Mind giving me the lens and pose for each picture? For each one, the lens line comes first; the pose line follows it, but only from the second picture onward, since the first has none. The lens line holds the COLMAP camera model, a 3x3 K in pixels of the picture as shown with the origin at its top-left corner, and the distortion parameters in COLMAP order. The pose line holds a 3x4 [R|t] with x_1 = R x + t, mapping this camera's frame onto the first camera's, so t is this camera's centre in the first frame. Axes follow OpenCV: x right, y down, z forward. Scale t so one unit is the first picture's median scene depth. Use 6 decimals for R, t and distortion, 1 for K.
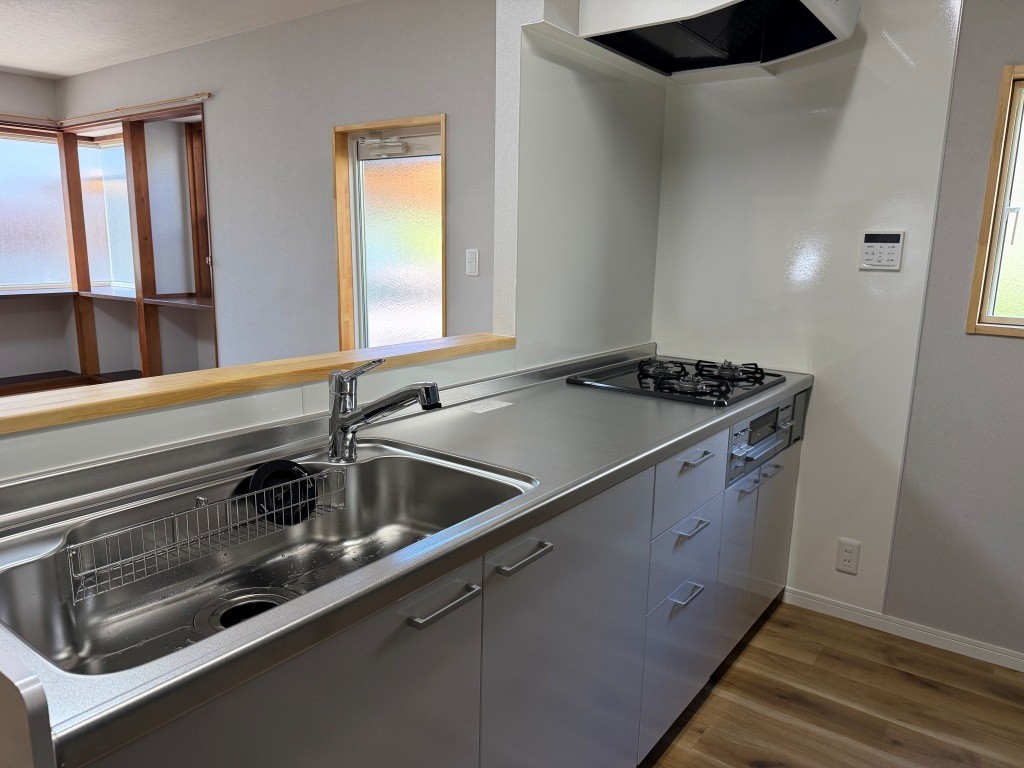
lens RADIAL K [[723.9, 0, 508.3], [0, 723.9, 387.7], [0, 0, 1]] dist [0.018015, -0.017411]
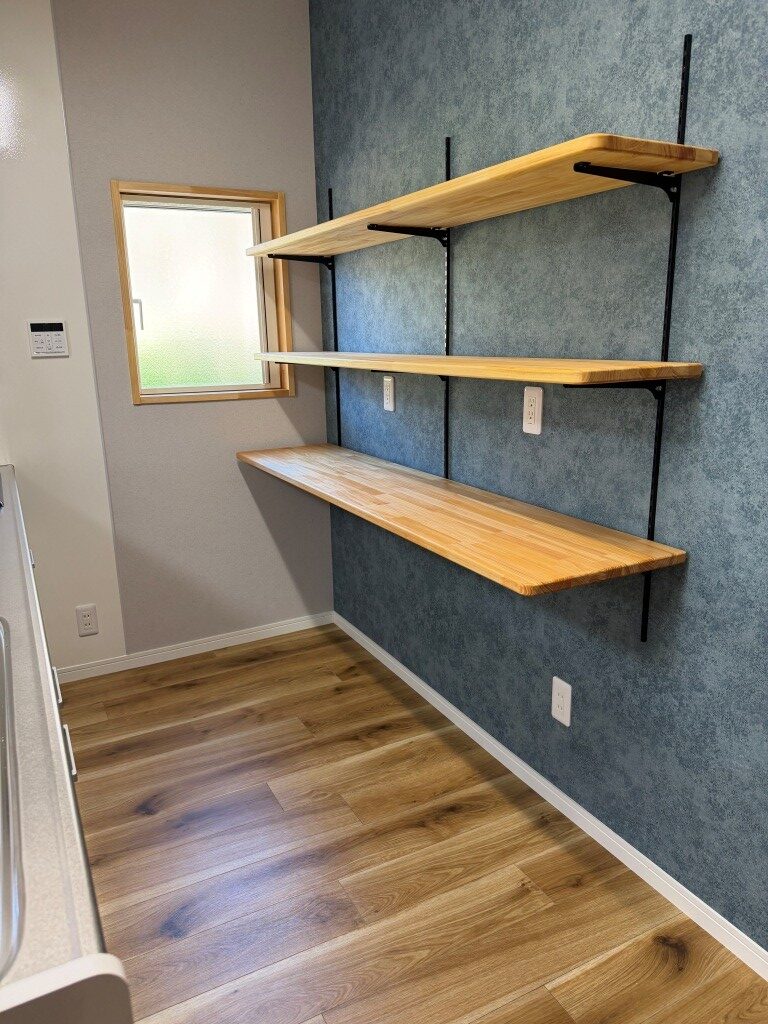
lens RADIAL K [[723.9, 0, 380.1], [0, 723.9, 518.4], [0, 0, 1]] dist [0.018015, -0.017411]
pose [[0.436212, -0.256596, 0.862484, -0.050060], [0.199351, 0.962221, 0.185444, -0.006401], [-0.877484, 0.091044, 0.470885, 0.016242]]
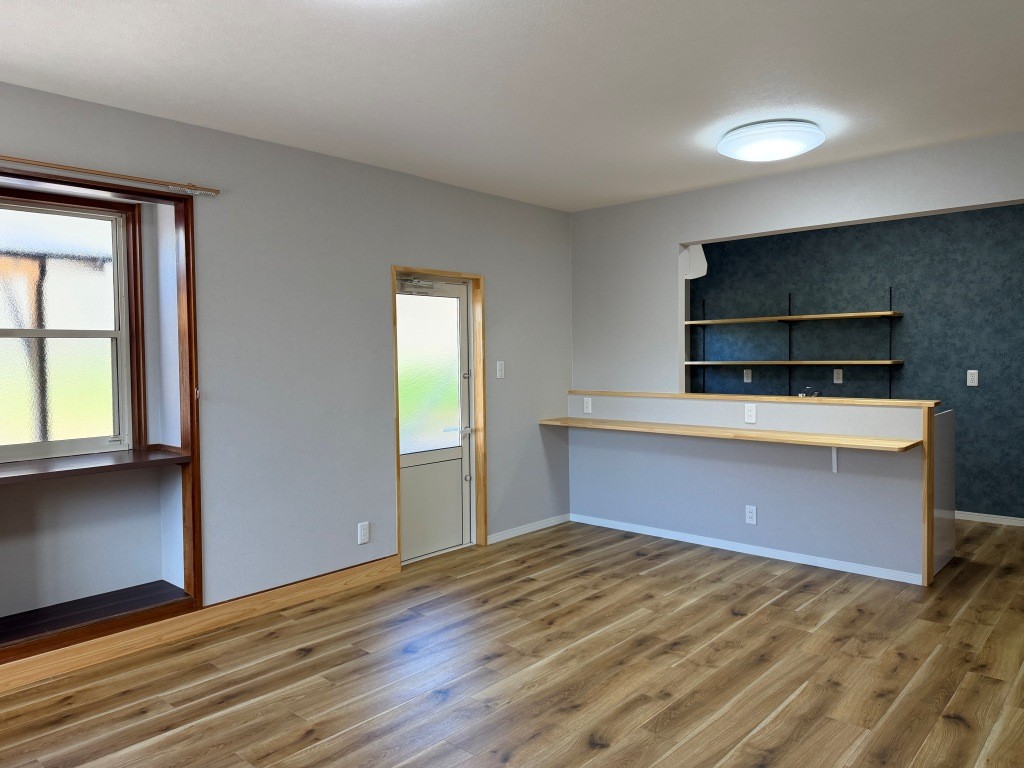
lens RADIAL K [[723.9, 0, 512.1], [0, 723.9, 377.4], [0, 0, 1]] dist [0.018015, -0.017411]
pose [[0.115961, -0.060225, 0.991426, -1.199325], [0.206656, 0.977779, 0.035225, -0.162739], [-0.971517, 0.200800, 0.125830, 0.627218]]
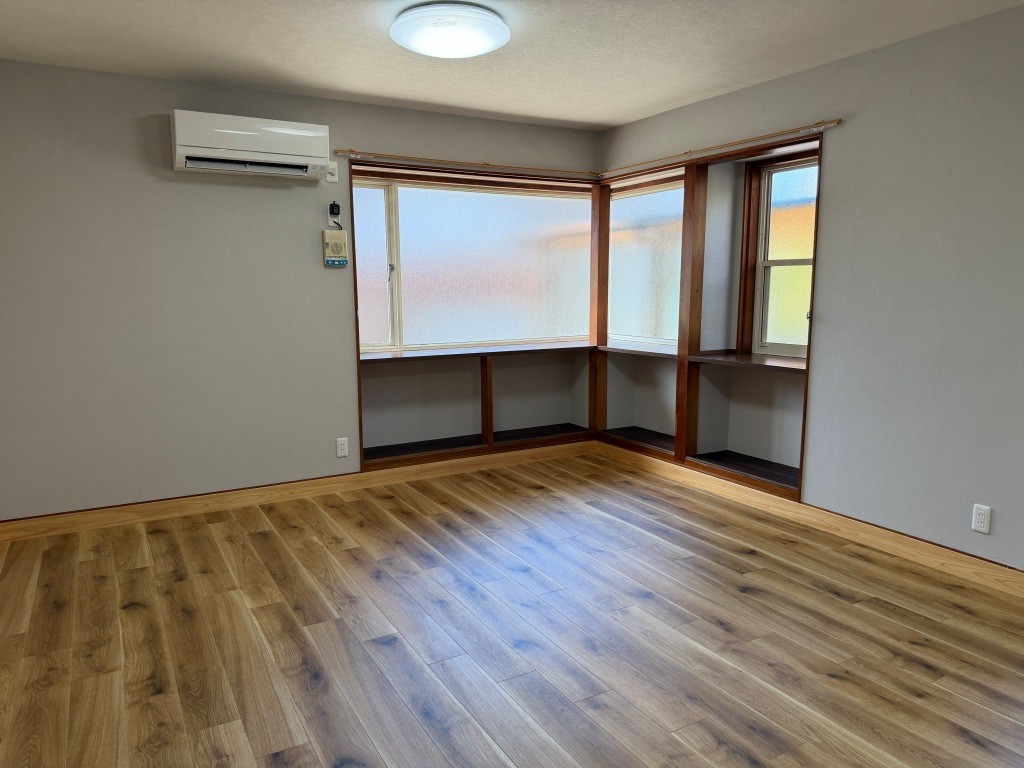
lens RADIAL K [[723.9, 0, 518.7], [0, 723.9, 389.4], [0, 0, 1]] dist [0.018015, -0.017411]
pose [[0.911622, 0.032443, -0.409746, -0.386901], [-0.052039, 0.997968, -0.036760, -0.043236], [0.407721, 0.054834, 0.911459, 0.099752]]
